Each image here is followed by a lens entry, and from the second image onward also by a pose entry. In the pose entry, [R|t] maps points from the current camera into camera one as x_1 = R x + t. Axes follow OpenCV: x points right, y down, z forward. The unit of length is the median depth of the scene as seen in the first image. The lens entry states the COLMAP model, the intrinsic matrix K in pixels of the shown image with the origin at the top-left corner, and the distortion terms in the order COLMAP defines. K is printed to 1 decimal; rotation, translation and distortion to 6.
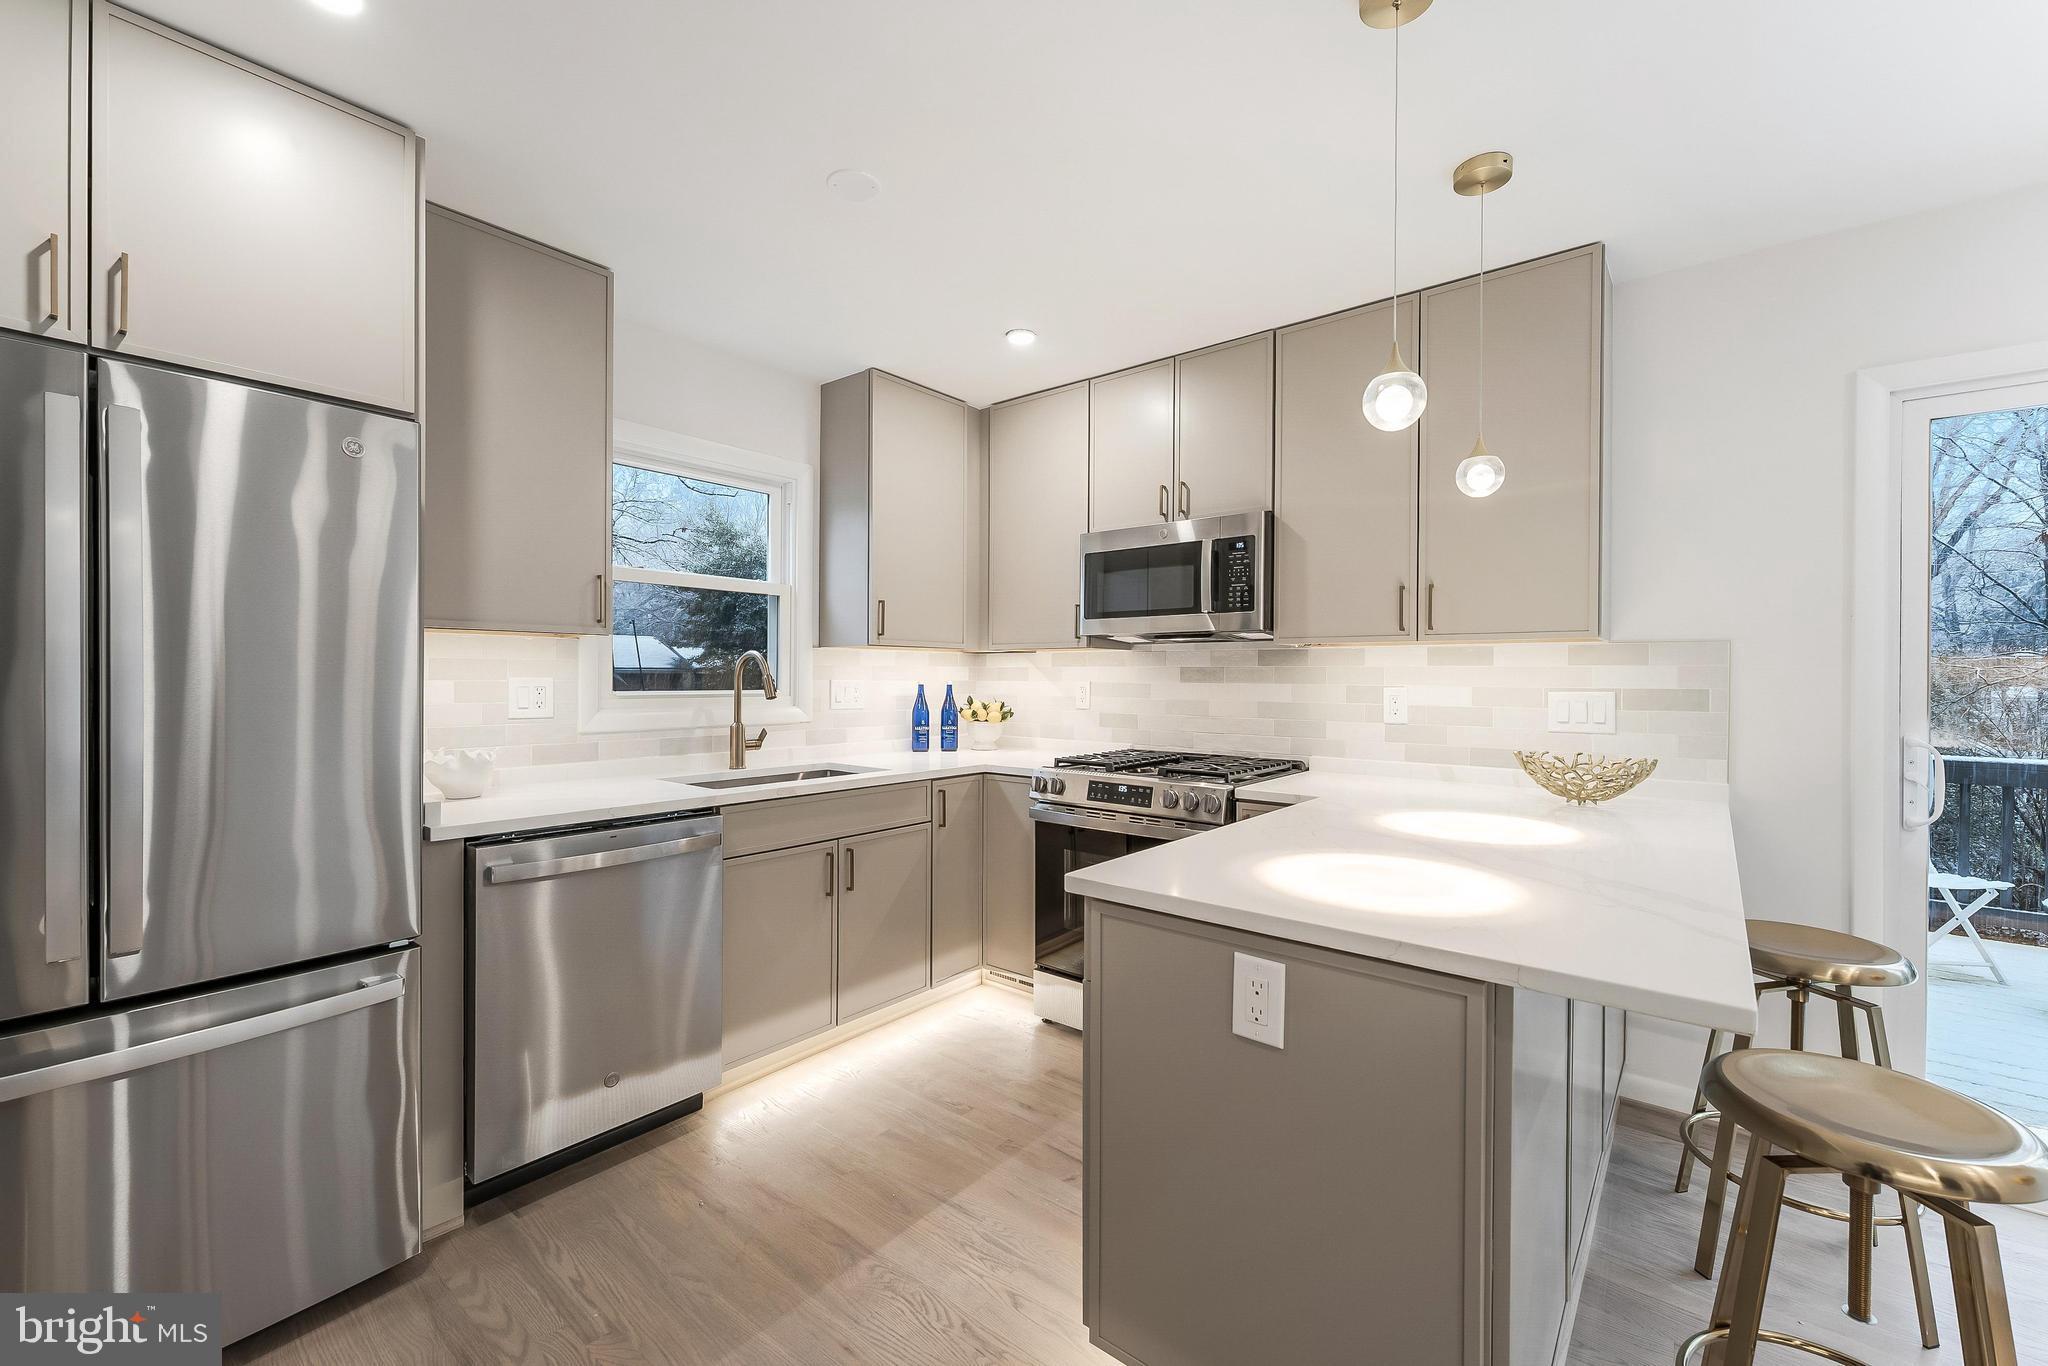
lens RADIAL K [[827.2, 0, 1032.1], [0, 827.2, 679.6], [0, 0, 1]] dist [0.000389, -0.000271]
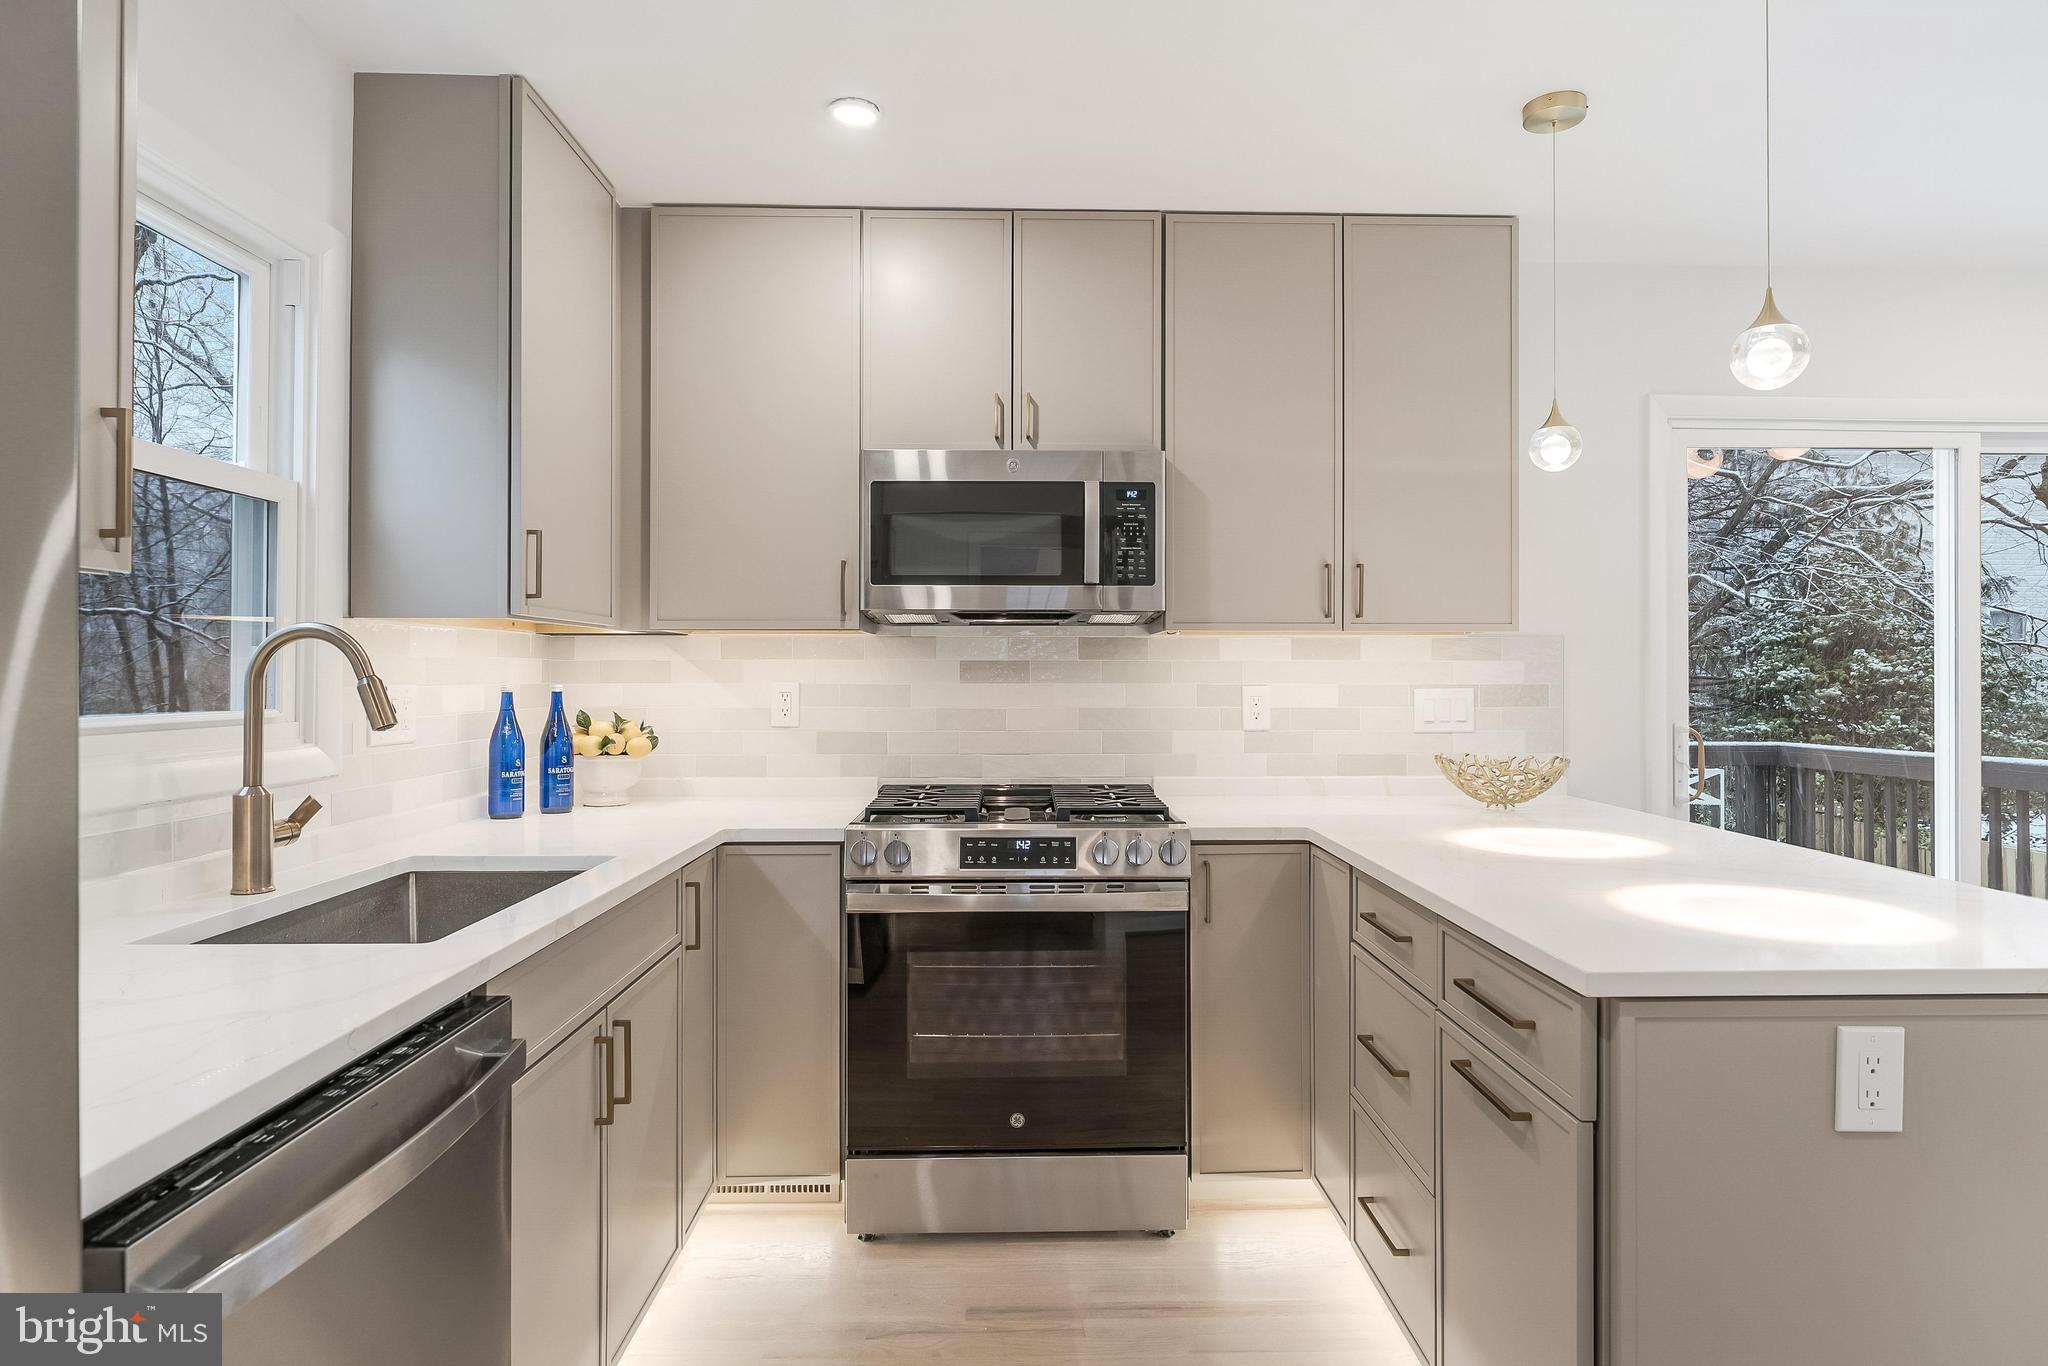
lens RADIAL K [[1114.0, 0, 1032.0], [0, 1114.0, 668.3], [0, 0, 1]] dist [-0.006328, -0.000652]
pose [[0.759122, -0.001224, 0.650947, -0.425294], [0.006213, 0.999966, -0.005364, -0.003836], [-0.650918, 0.008116, 0.759104, 0.291112]]
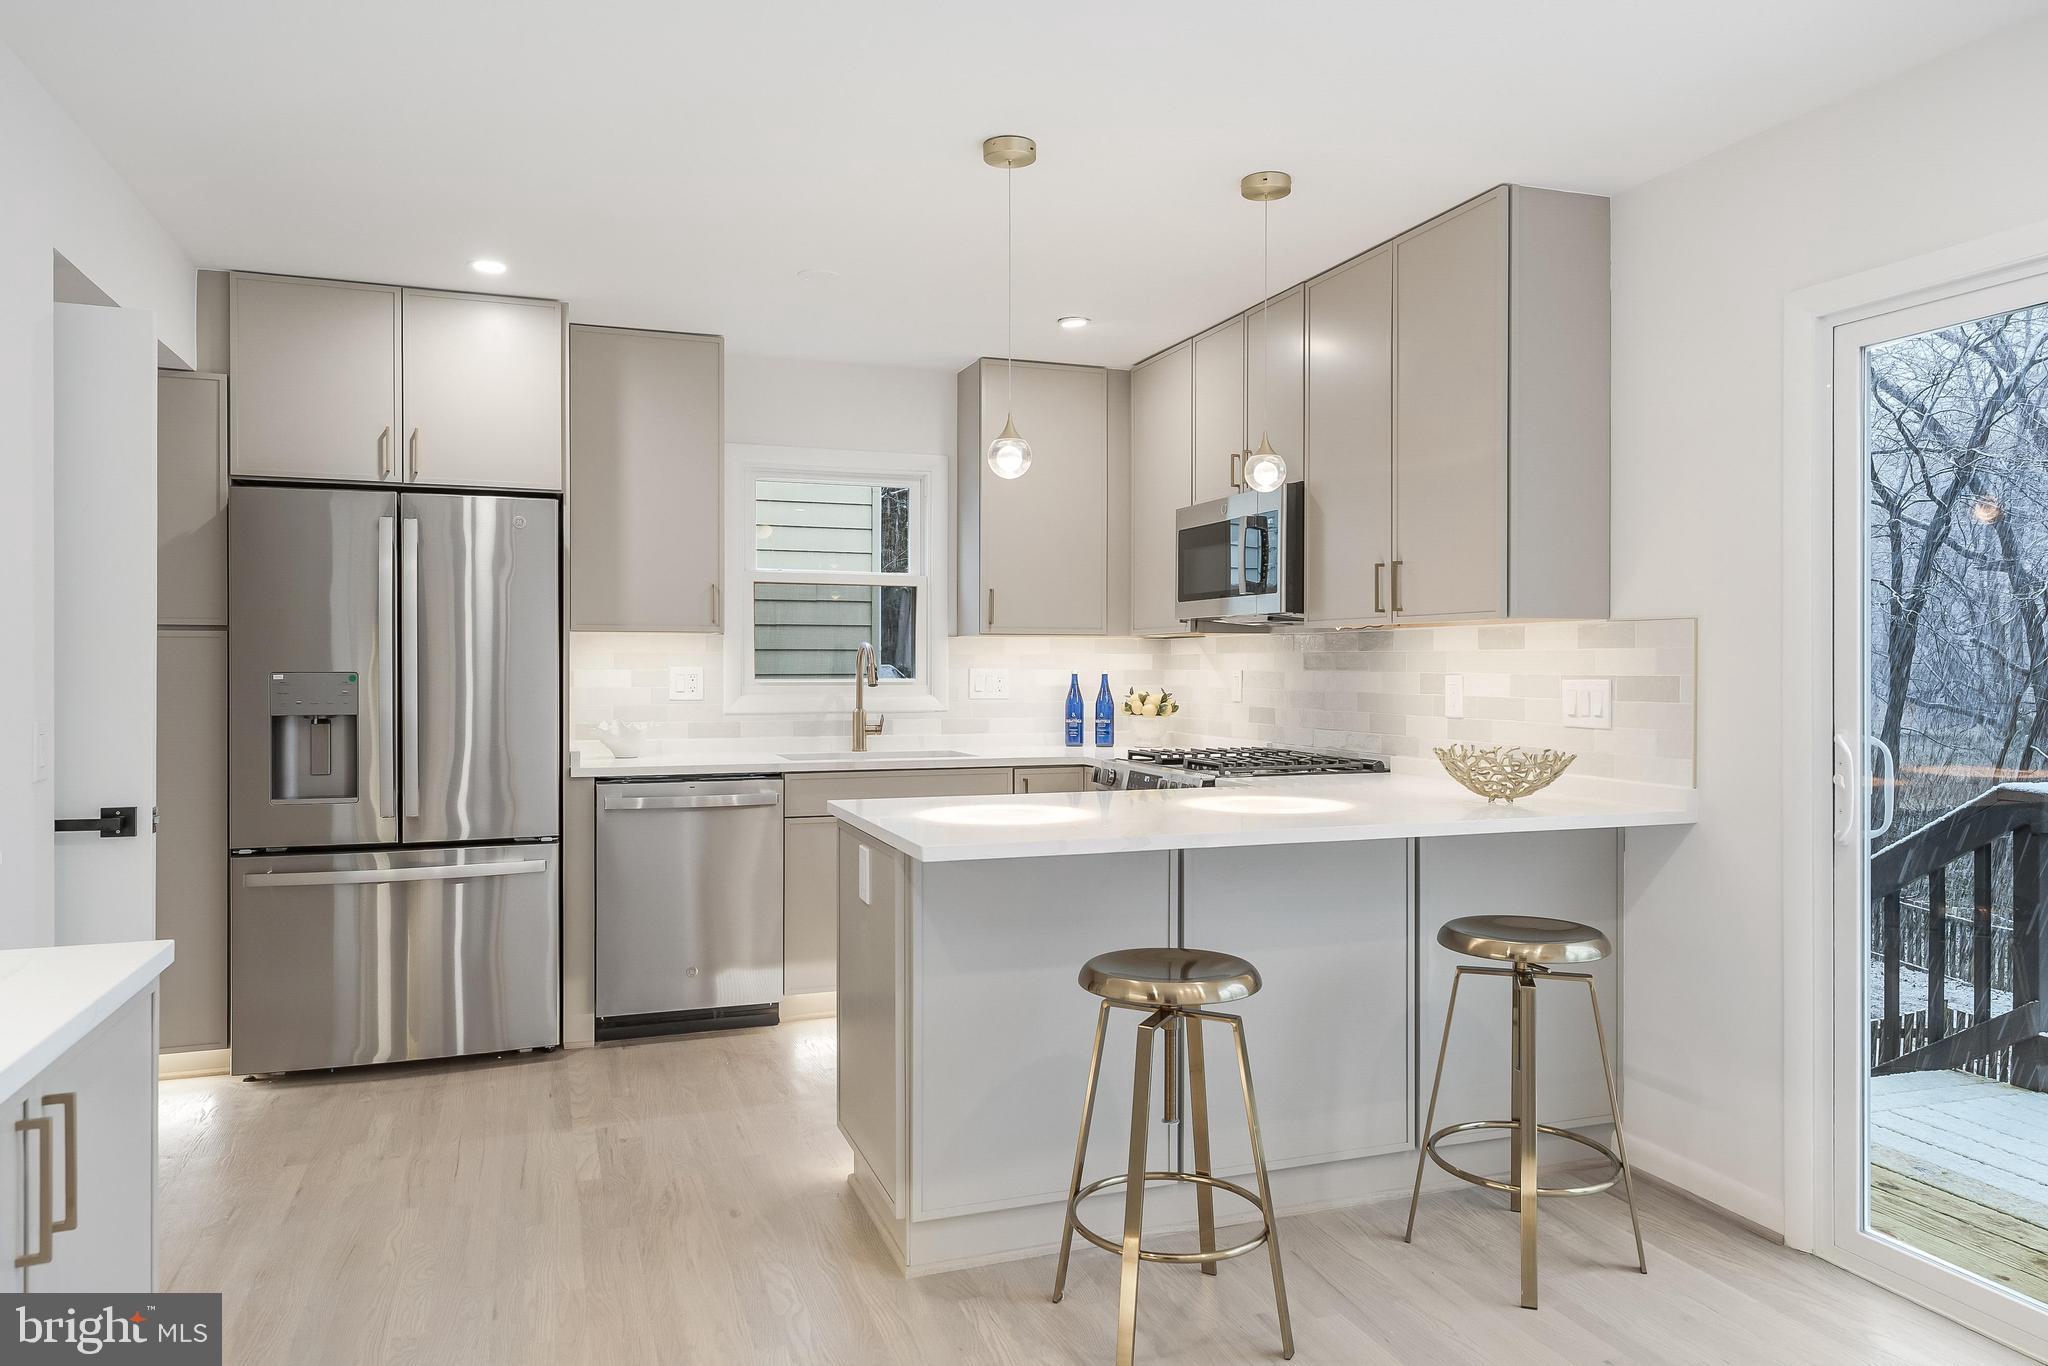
lens RADIAL K [[1359.4, 0, 1036.7], [0, 1359.4, 672.8], [0, 0, 1]] dist [0.005674, 0.003280]
pose [[0.861502, -0.001327, -0.507752, 0.741144], [0.001690, 0.999999, 0.000255, 0.005505], [0.507751, -0.001078, 0.861503, -0.406315]]
